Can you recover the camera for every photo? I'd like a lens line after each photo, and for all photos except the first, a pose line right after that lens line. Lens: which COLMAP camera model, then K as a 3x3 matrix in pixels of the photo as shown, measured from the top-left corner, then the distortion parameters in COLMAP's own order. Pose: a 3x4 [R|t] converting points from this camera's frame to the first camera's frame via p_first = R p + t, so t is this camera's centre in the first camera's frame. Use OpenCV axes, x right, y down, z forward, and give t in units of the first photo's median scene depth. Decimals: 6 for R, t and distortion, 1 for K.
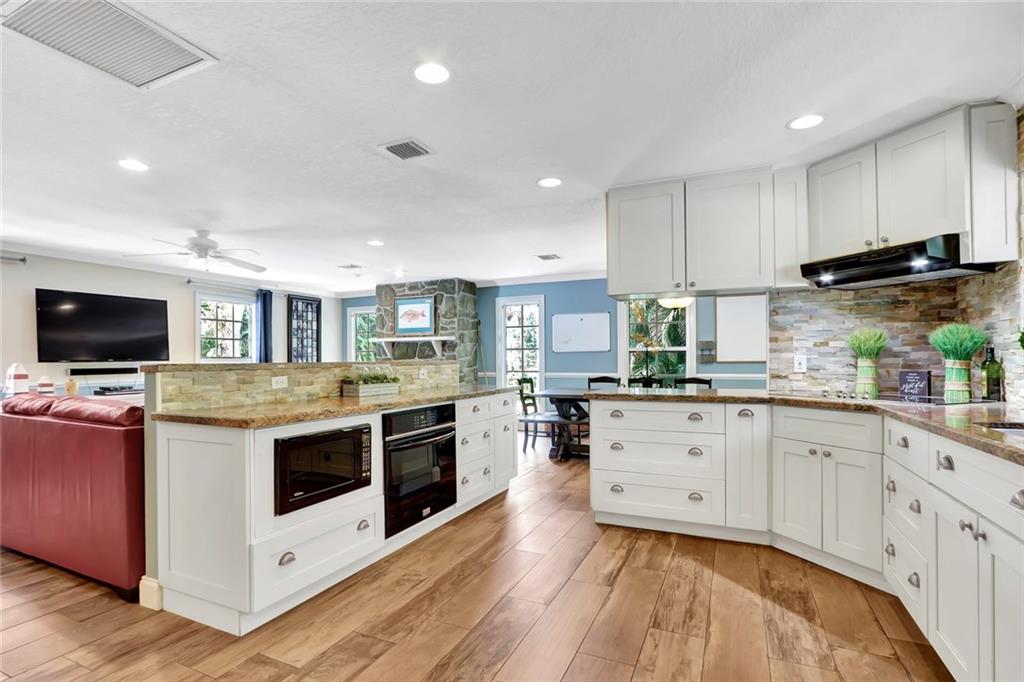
lens RADIAL K [[494.4, 0, 512.9], [0, 494.4, 356.4], [0, 0, 1]] dist [-0.034073, 0.000556]
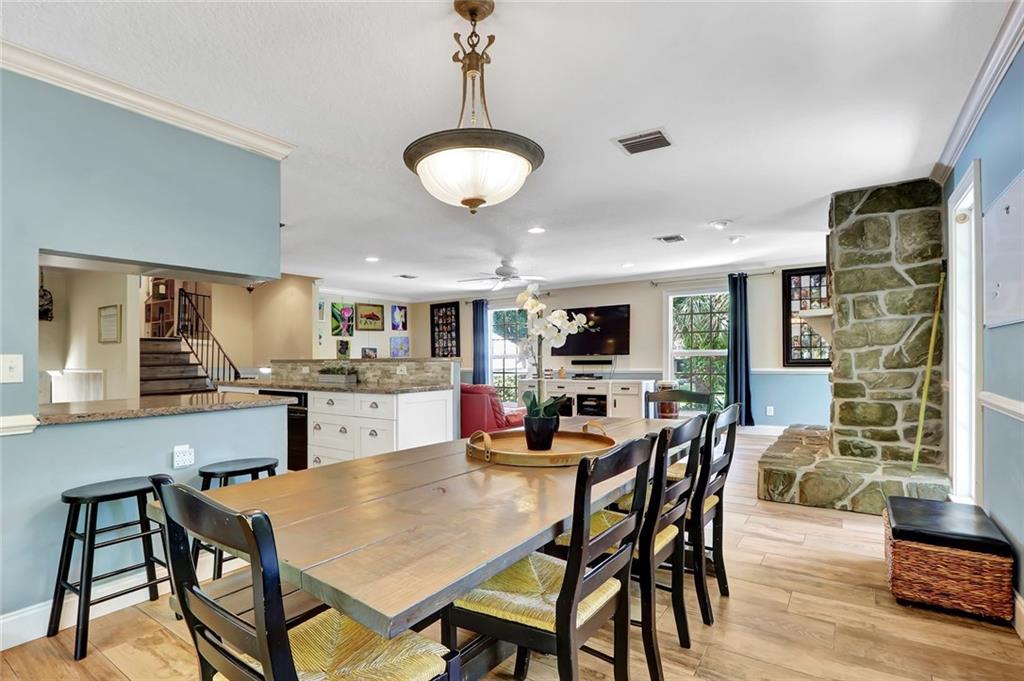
lens RADIAL K [[494.4, 0, 512.9], [0, 494.4, 355.9], [0, 0, 1]] dist [-0.034073, 0.000556]
pose [[-0.173464, 0.005372, -0.984826, 0.619563], [0.018433, 0.999828, 0.002208, 0.004822], [0.984668, -0.017770, -0.173533, 1.051442]]
